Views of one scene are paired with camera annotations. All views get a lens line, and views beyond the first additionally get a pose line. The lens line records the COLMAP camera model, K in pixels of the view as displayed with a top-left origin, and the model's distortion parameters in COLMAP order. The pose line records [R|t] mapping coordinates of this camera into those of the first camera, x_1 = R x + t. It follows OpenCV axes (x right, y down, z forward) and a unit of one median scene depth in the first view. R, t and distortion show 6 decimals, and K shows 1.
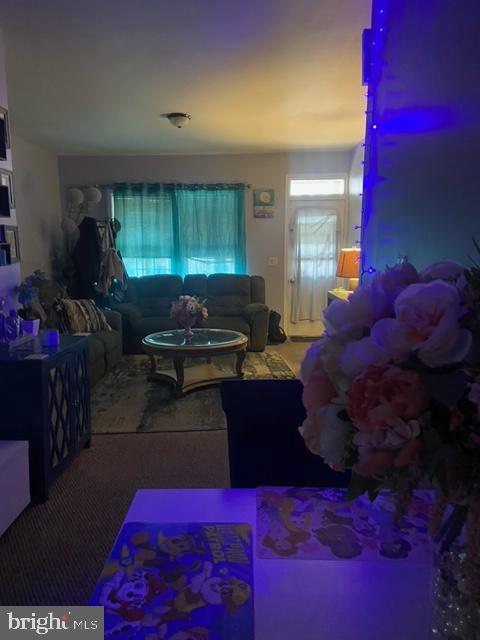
lens RADIAL K [[480.1, 0, 240.0], [0, 480.1, 320.0], [0, 0, 1]] dist [0.084935, -0.000876]
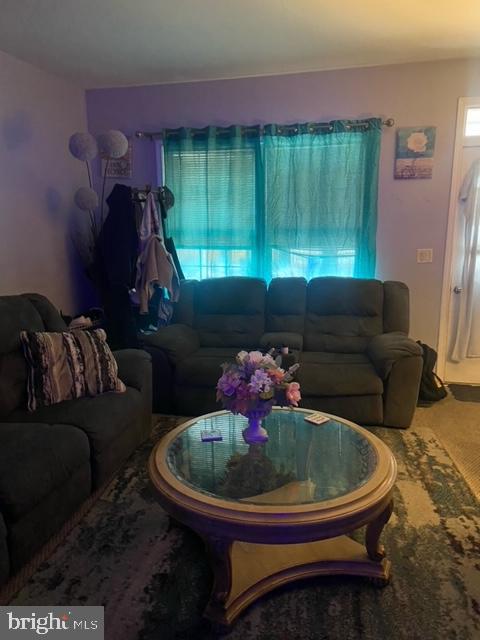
lens RADIAL K [[480.1, 0, 240.0], [0, 480.1, 320.0], [0, 0, 1]] dist [0.084935, -0.000876]
pose [[0.976490, 0.039965, -0.211825, -0.021271], [-0.029354, 0.998163, 0.053003, -0.071448], [0.213554, -0.045539, 0.975869, 0.391142]]
